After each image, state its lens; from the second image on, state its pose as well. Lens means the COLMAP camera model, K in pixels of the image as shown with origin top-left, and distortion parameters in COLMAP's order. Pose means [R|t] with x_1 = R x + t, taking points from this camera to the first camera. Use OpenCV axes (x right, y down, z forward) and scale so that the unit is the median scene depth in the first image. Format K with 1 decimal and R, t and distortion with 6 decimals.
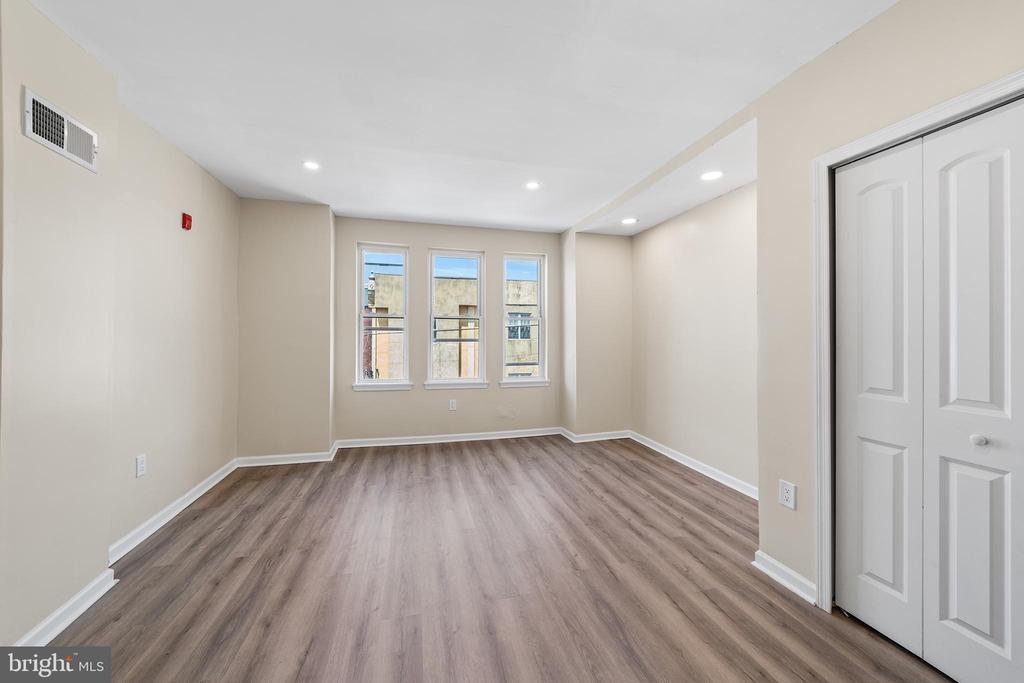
lens RADIAL K [[387.9, 0, 515.7], [0, 387.9, 332.9], [0, 0, 1]] dist [-0.002997, -0.000060]
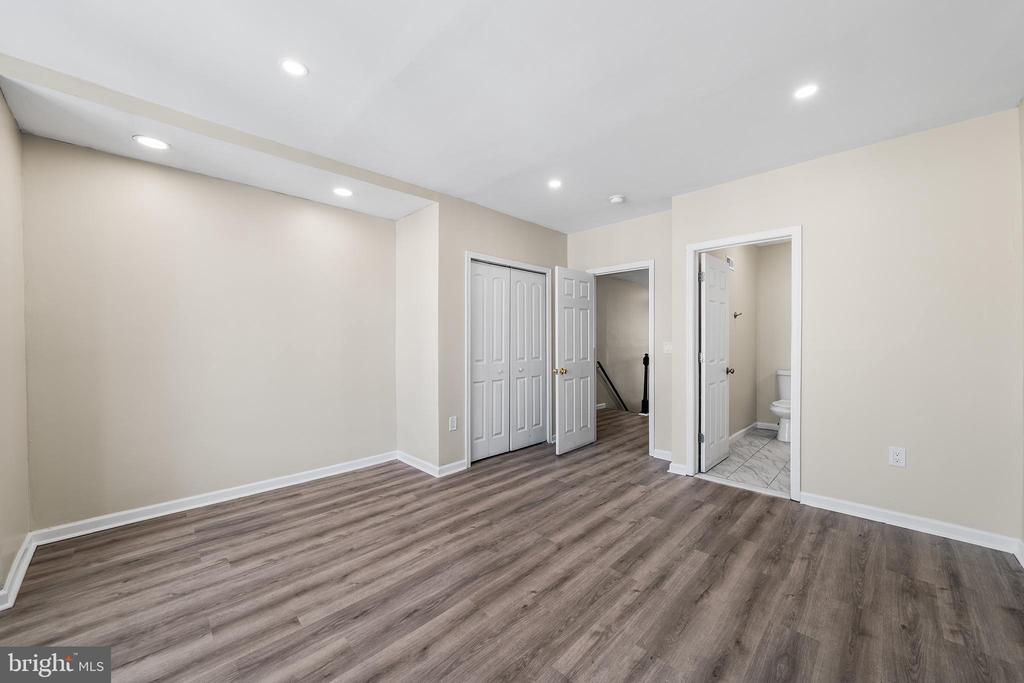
lens RADIAL K [[387.9, 0, 507.8], [0, 387.9, 346.0], [0, 0, 1]] dist [-0.002997, -0.000060]
pose [[-0.519313, -0.013580, 0.854476, -0.839979], [-0.002630, 0.999894, 0.014292, 0.016410], [-0.854580, 0.005175, -0.519294, 1.442140]]
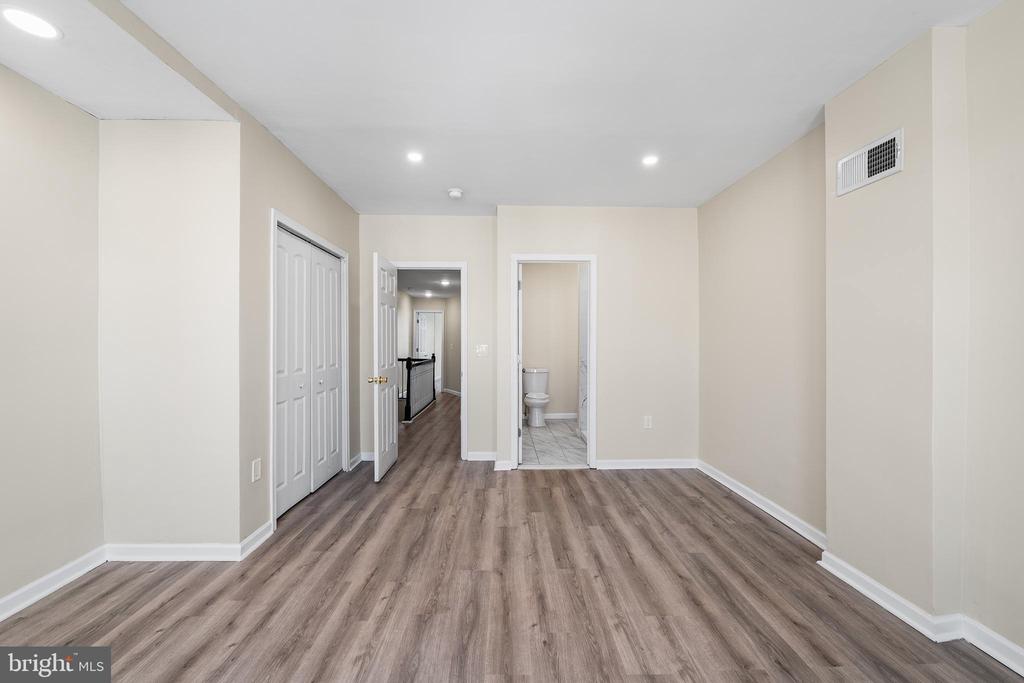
lens RADIAL K [[412.0, 0, 528.8], [0, 412.0, 346.4], [0, 0, 1]] dist [-0.001213, 0.000019]
pose [[-0.980692, -0.005203, 0.195490, -0.309800], [-0.004597, 0.999983, 0.003552, 0.021789], [-0.195505, 0.002585, -0.980699, 1.733152]]
